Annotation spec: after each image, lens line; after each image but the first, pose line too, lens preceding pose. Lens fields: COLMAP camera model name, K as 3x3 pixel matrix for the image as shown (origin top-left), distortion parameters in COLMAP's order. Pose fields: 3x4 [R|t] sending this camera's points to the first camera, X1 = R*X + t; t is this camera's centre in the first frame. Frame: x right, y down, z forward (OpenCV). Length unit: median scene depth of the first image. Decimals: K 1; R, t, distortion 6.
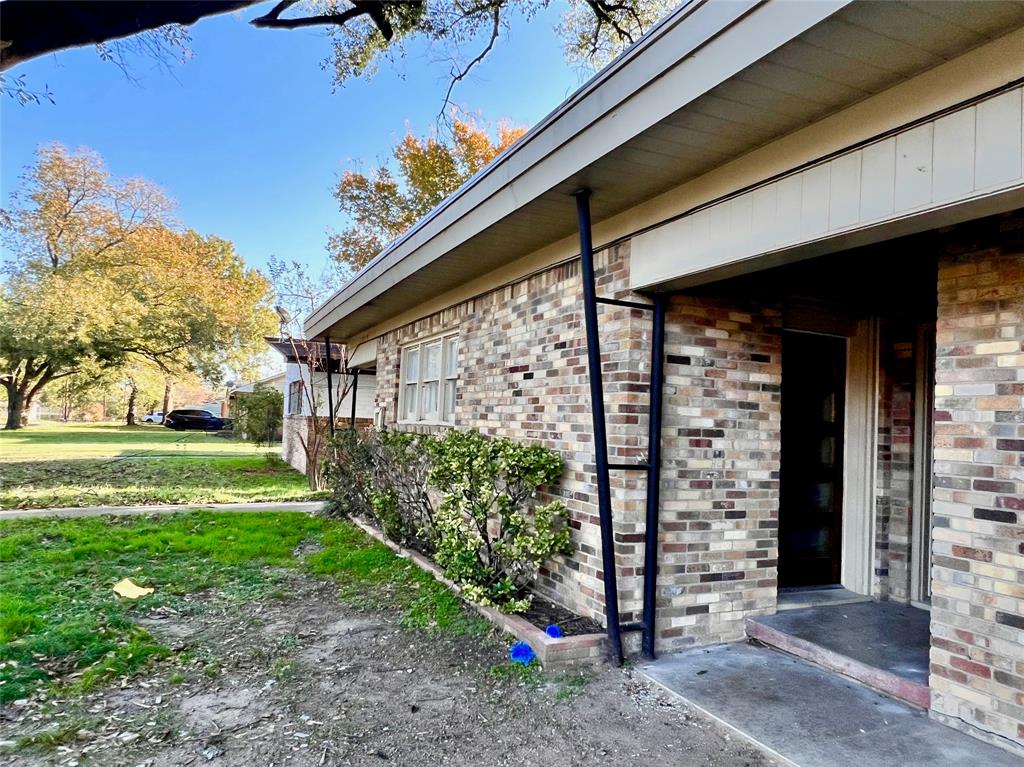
lens RADIAL K [[661.4, 0, 510.5], [0, 661.4, 384.8], [0, 0, 1]] dist [-0.007584, -0.005005]
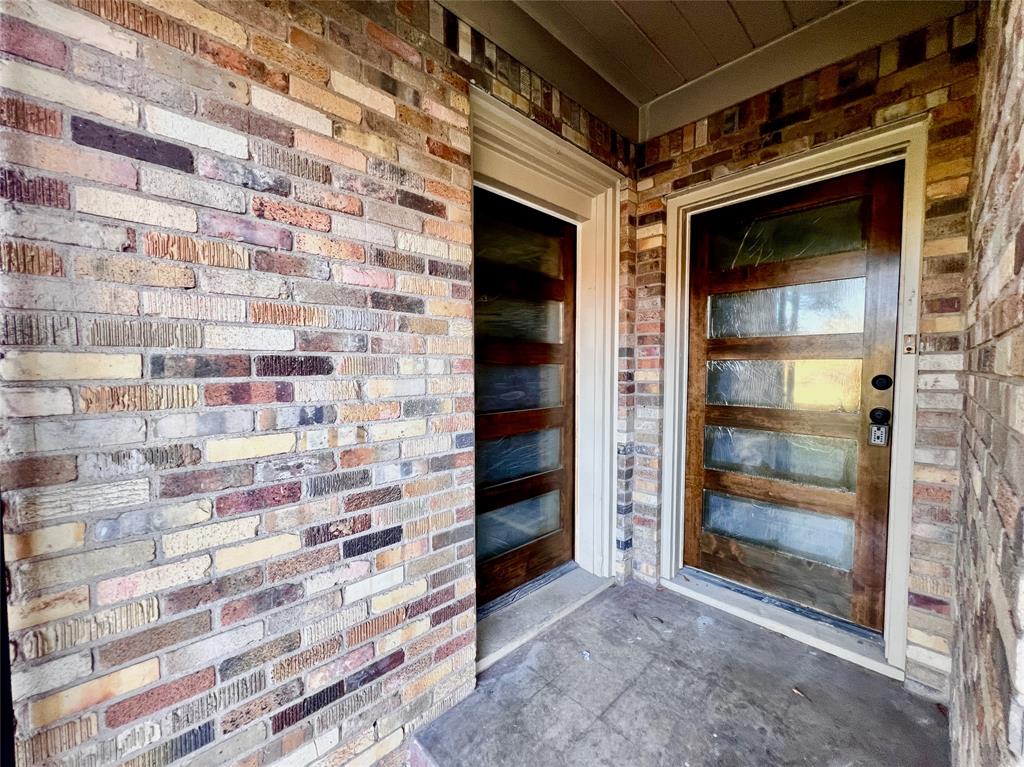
lens RADIAL K [[414.5, 0, 511.3], [0, 414.5, 386.0], [0, 0, 1]] dist [0.001247, 0.000330]
pose [[0.941671, -0.063624, 0.330466, 0.337246], [0.029401, 0.993765, 0.107549, 0.060864], [-0.335248, -0.091560, 0.937670, 0.698547]]
